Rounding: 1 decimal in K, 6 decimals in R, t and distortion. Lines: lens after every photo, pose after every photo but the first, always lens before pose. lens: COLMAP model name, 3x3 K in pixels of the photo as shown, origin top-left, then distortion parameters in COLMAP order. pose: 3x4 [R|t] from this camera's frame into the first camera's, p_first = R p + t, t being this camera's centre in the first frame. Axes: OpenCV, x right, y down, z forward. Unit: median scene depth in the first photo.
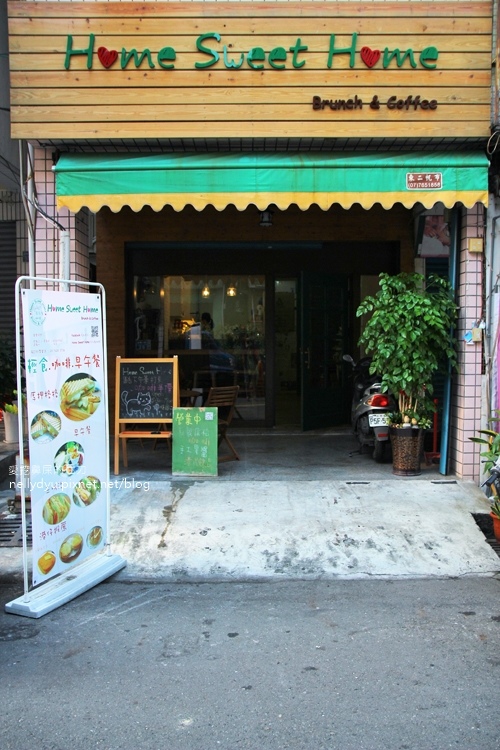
lens RADIAL K [[623.9, 0, 245.1], [0, 623.9, 369.5], [0, 0, 1]] dist [-0.041805, 0.025759]
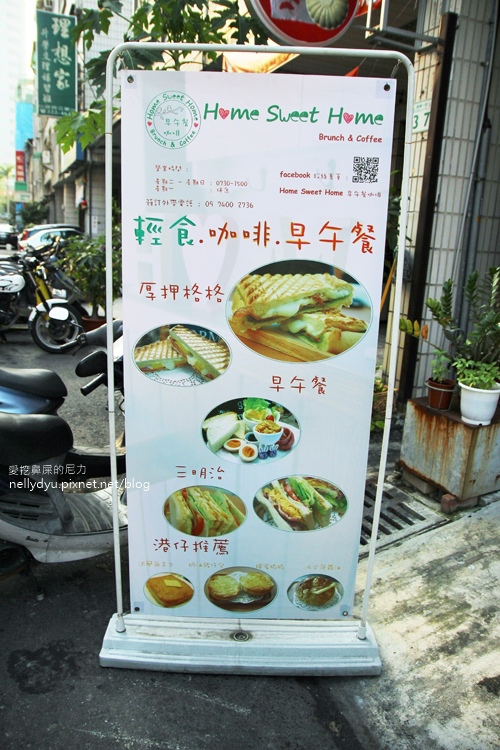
lens RADIAL K [[595.0, 0, 250.6], [0, 595.0, 372.8], [0, 0, 1]] dist [-0.105585, 0.074585]
pose [[0.385063, 0.237891, -0.891703, 0.120203], [-0.093556, 0.971292, 0.218724, -0.005261], [0.918136, -0.000798, 0.396264, 0.736052]]
